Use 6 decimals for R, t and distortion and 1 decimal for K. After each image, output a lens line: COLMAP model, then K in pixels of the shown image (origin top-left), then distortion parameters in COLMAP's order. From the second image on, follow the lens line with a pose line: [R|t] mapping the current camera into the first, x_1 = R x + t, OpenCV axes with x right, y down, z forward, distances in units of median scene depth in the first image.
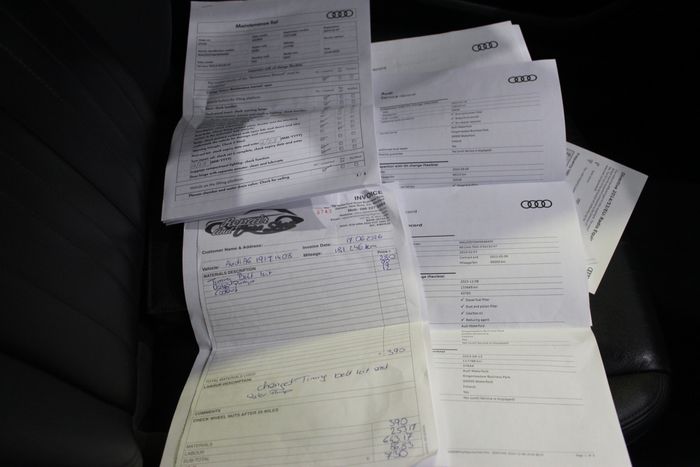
lens RADIAL K [[571.4, 0, 350.0], [0, 571.4, 233.5], [0, 0, 1]] dist [-0.151785, 0.144418]
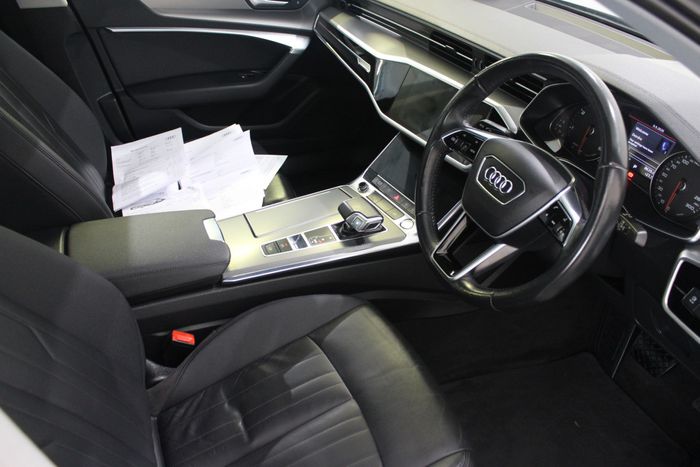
lens RADIAL K [[571.4, 0, 350.0], [0, 571.4, 233.5], [0, 0, 1]] dist [-0.151785, 0.144418]
pose [[0.956892, -0.240701, 0.162543, 0.278890], [0.281415, 0.906811, -0.313847, 1.189739], [-0.071853, 0.346059, 0.935457, -1.492465]]
